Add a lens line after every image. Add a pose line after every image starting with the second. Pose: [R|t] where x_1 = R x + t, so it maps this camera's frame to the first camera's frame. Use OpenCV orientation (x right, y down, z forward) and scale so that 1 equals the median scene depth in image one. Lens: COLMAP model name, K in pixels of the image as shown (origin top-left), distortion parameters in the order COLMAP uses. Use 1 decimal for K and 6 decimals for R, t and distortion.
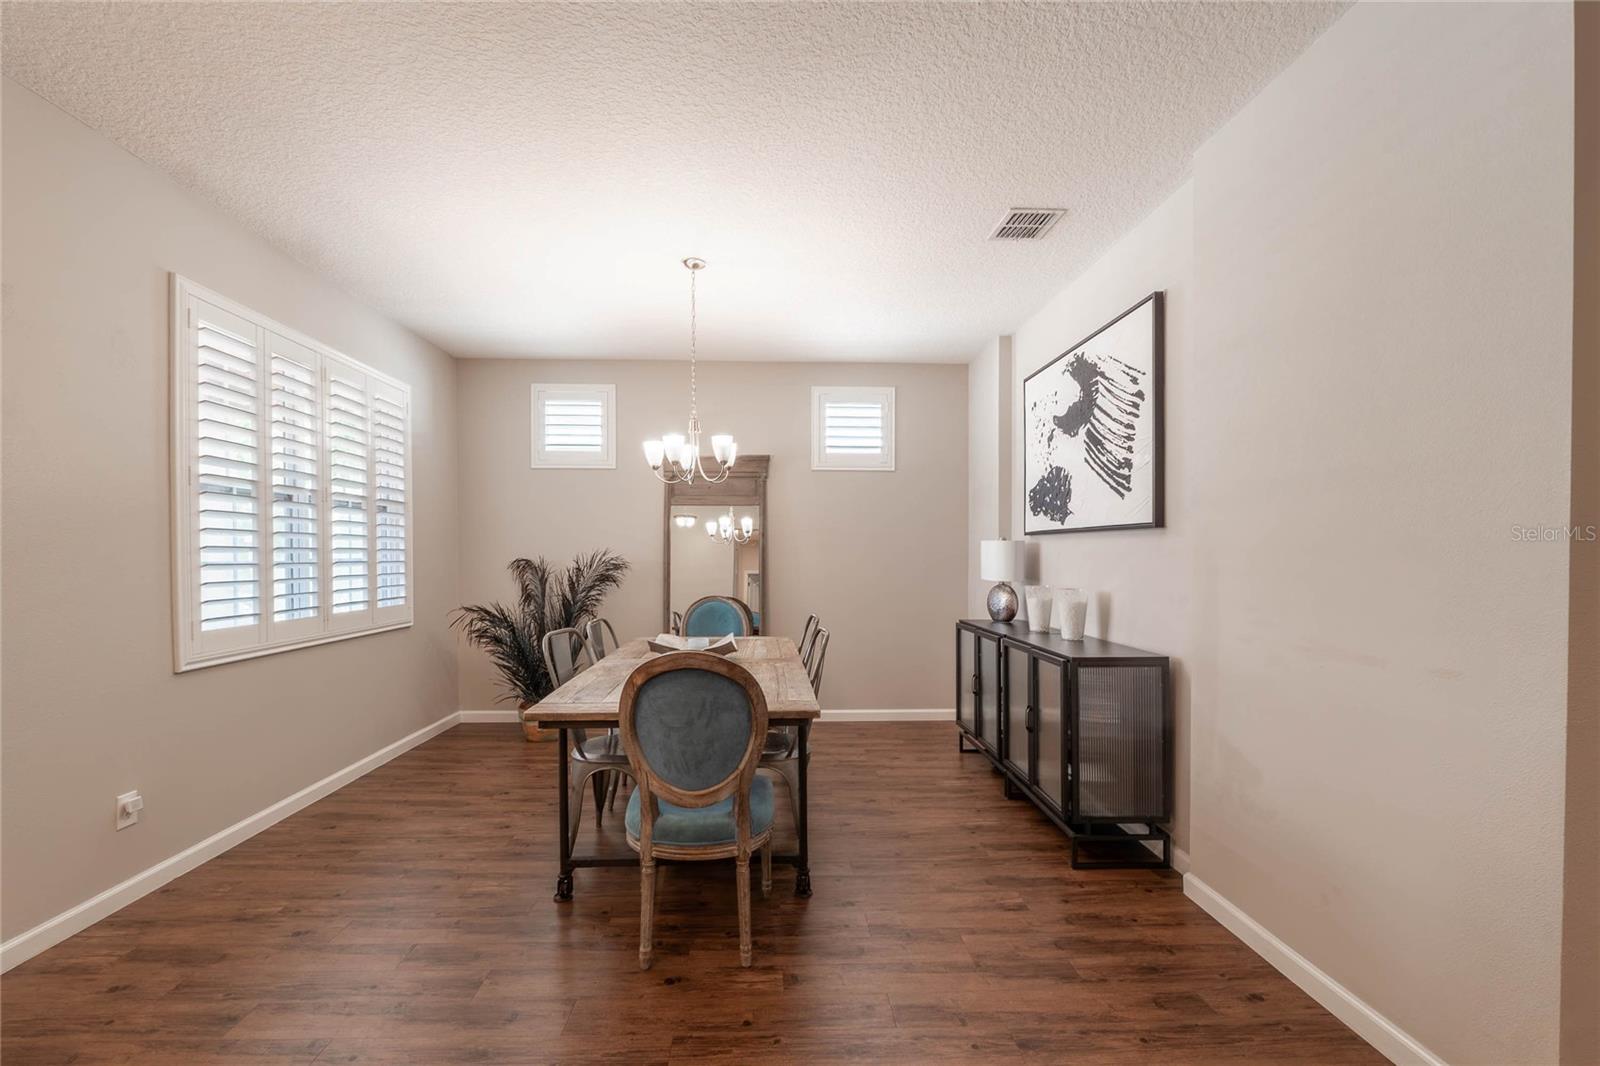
lens RADIAL K [[688.9, 0, 786.0], [0, 688.9, 558.8], [0, 0, 1]] dist [-0.006810, -0.000961]
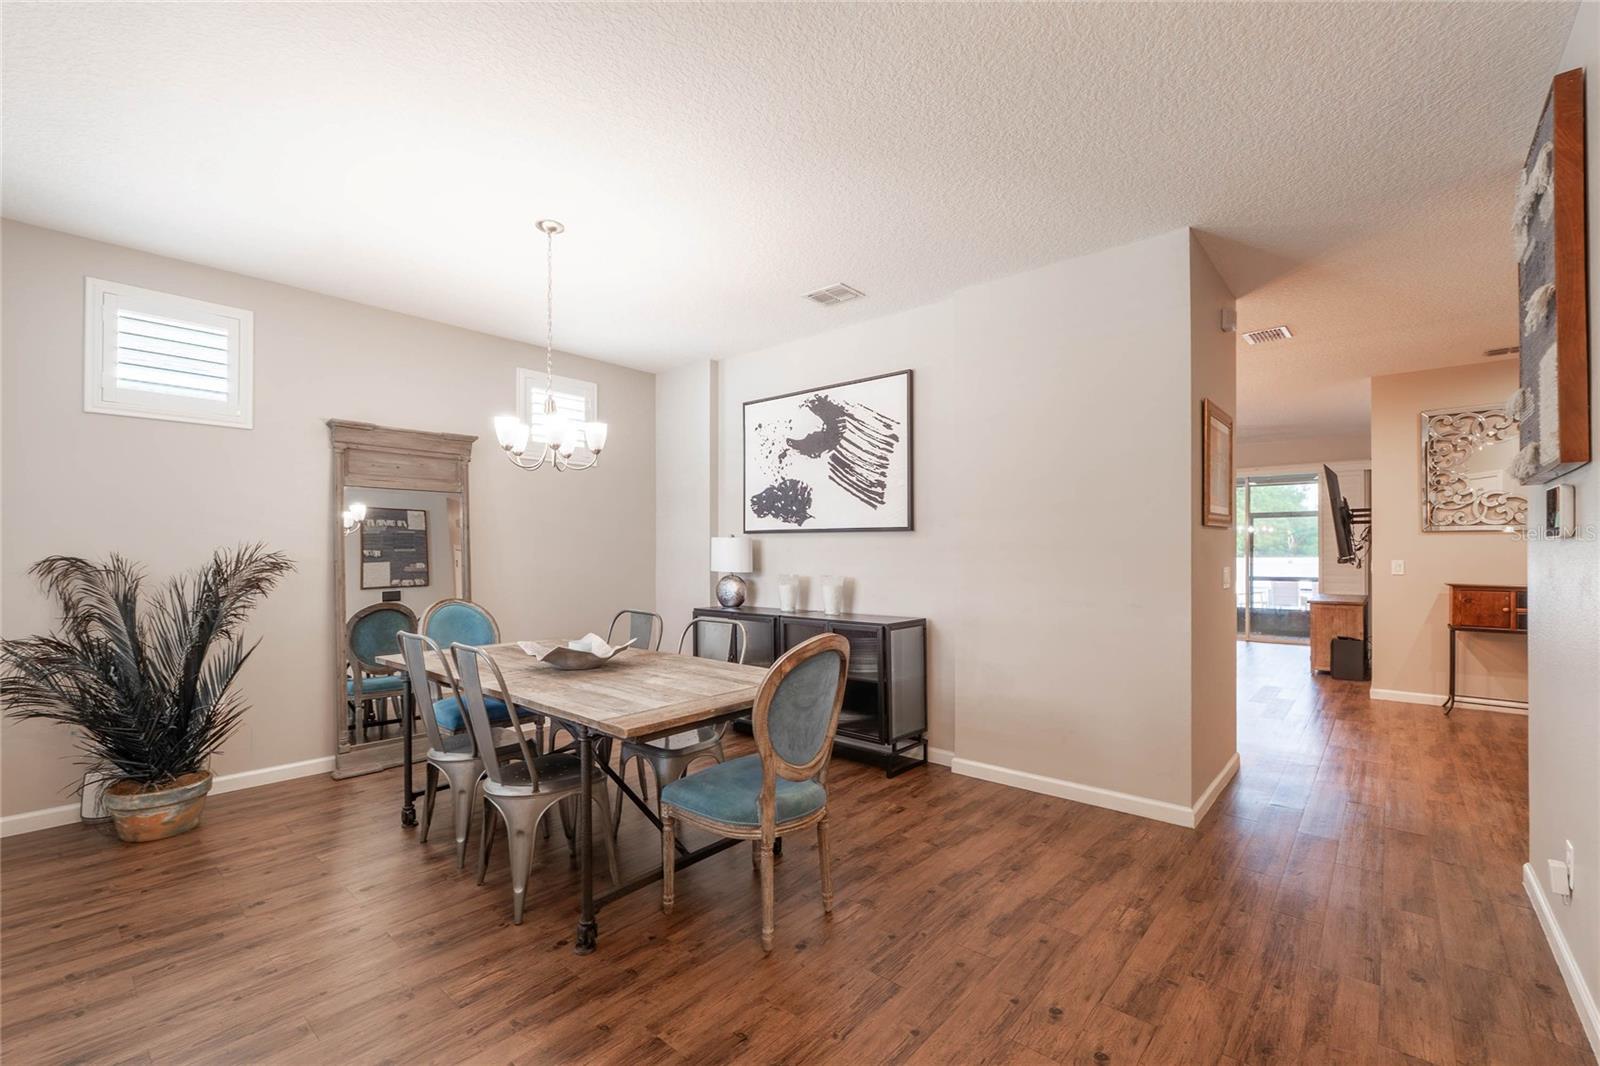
lens RADIAL K [[688.9, 0, 797.8], [0, 688.9, 542.8], [0, 0, 1]] dist [-0.006810, -0.000961]
pose [[0.673752, 0.007755, 0.738917, -0.598574], [0.005583, 0.999863, -0.015584, 0.001394], [-0.738936, 0.014625, 0.673616, 0.167940]]
